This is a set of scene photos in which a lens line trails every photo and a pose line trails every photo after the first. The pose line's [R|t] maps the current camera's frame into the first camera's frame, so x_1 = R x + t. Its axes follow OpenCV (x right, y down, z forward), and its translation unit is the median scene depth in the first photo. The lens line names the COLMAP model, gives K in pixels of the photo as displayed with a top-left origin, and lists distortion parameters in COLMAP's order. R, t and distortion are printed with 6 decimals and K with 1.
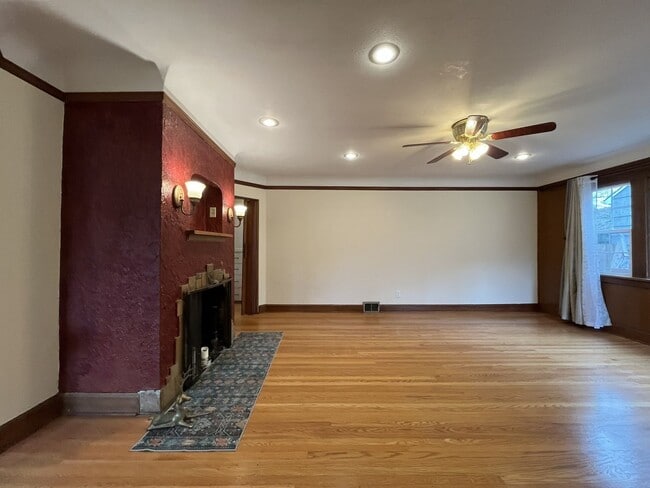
lens RADIAL K [[262.2, 0, 324.7], [0, 262.2, 244.0], [0, 0, 1]] dist [-0.001738, -0.001106]
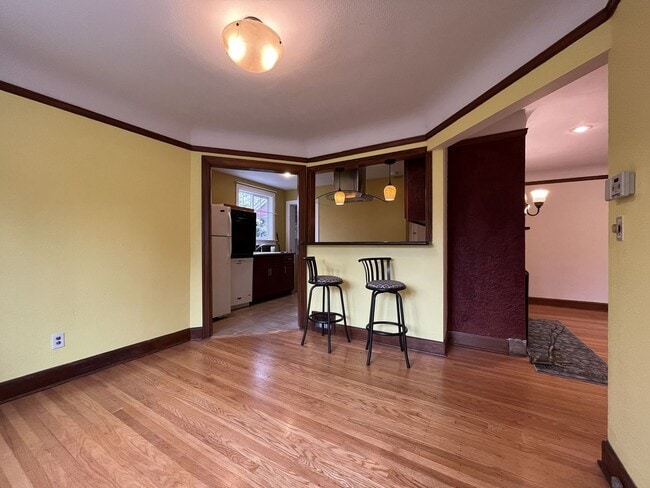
lens RADIAL K [[262.2, 0, 323.6], [0, 262.2, 243.7], [0, 0, 1]] dist [-0.001738, -0.001106]
pose [[0.856037, -0.002635, -0.516908, -0.557601], [0.007762, 0.999940, 0.007759, 0.011357], [0.516857, -0.010654, 0.856006, -0.516836]]
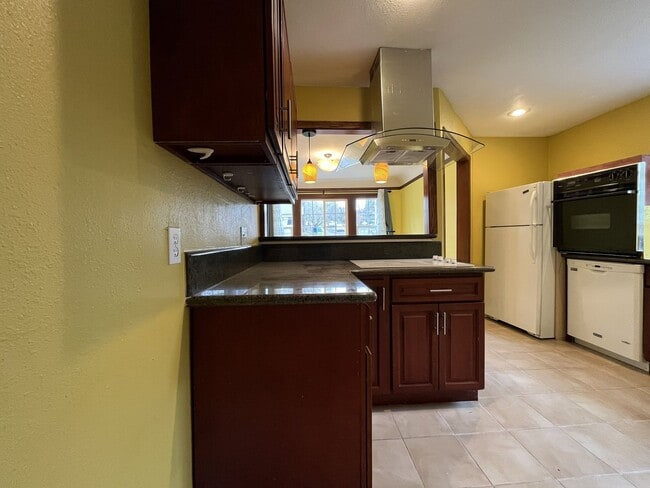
lens RADIAL K [[262.2, 0, 324.8], [0, 262.2, 242.8], [0, 0, 1]] dist [-0.001738, -0.001106]
pose [[-0.998674, 0.013488, -0.049677, -0.885267], [0.013105, 0.999882, 0.008039, 0.028547], [0.049779, 0.007377, -0.998733, 1.396675]]
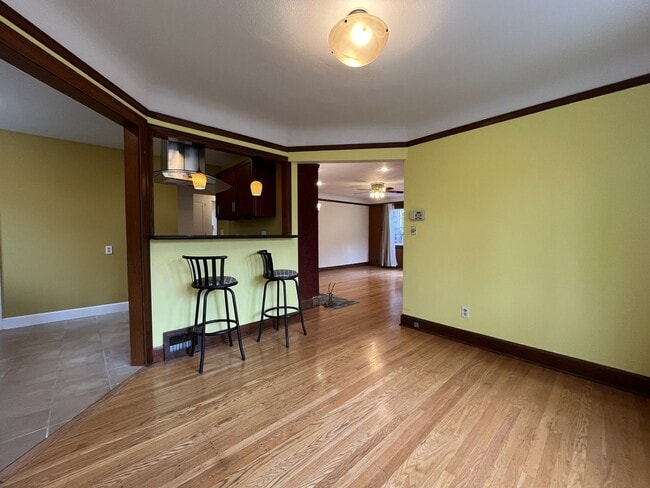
lens RADIAL K [[262.2, 0, 325.8], [0, 262.2, 242.9], [0, 0, 1]] dist [-0.001738, -0.001106]
pose [[0.736554, -0.026101, 0.675875, -1.433498], [-0.000723, 0.999224, 0.039376, 0.002869], [-0.676379, -0.029491, 0.735963, -0.488720]]
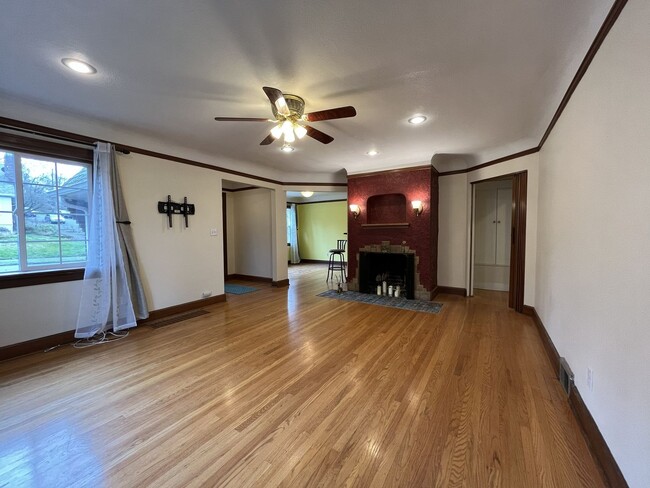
lens RADIAL K [[262.2, 0, 325.8], [0, 262.2, 244.1], [0, 0, 1]] dist [-0.001738, -0.001106]
pose [[-0.546432, 0.041571, -0.836471, 1.240585], [0.014966, 0.999093, 0.039876, 0.017640], [0.837370, 0.009271, -0.546558, 1.572710]]
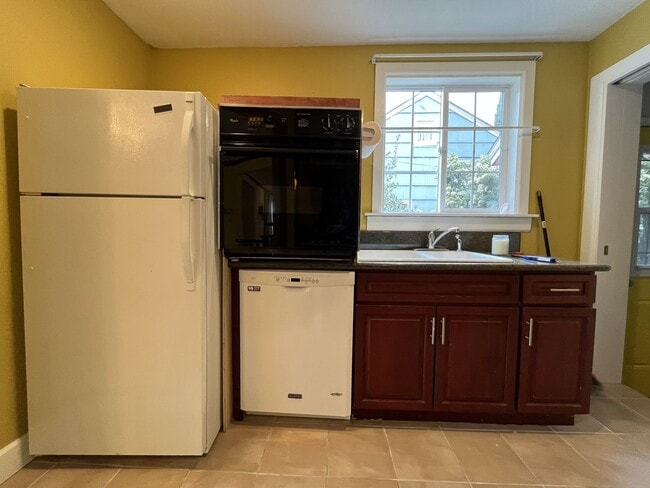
lens RADIAL K [[262.2, 0, 326.1], [0, 262.2, 243.5], [0, 0, 1]] dist [-0.001738, -0.001106]
pose [[-0.042939, 0.051205, -0.997765, -1.335722], [0.003836, 0.998687, 0.051087, 0.030953], [0.999070, -0.001634, -0.043079, 0.664052]]
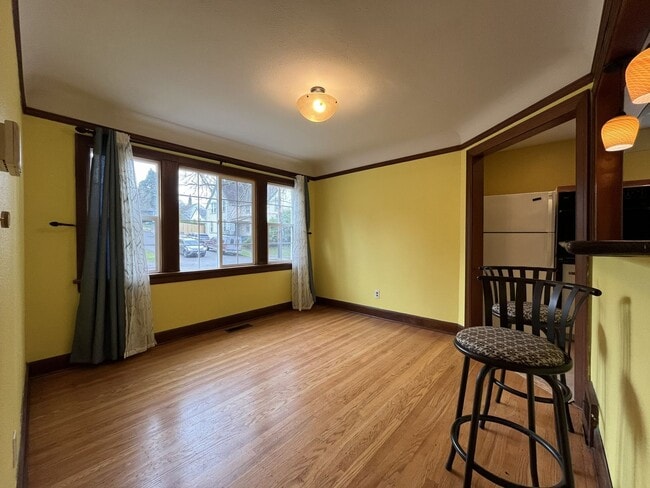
lens RADIAL K [[262.2, 0, 325.4], [0, 262.2, 243.9], [0, 0, 1]] dist [-0.001738, -0.001106]
pose [[-0.665819, 0.005261, -0.746095, -0.384404], [0.002702, 0.999986, 0.004640, 0.016674], [0.746109, 0.001073, -0.665823, 0.462267]]
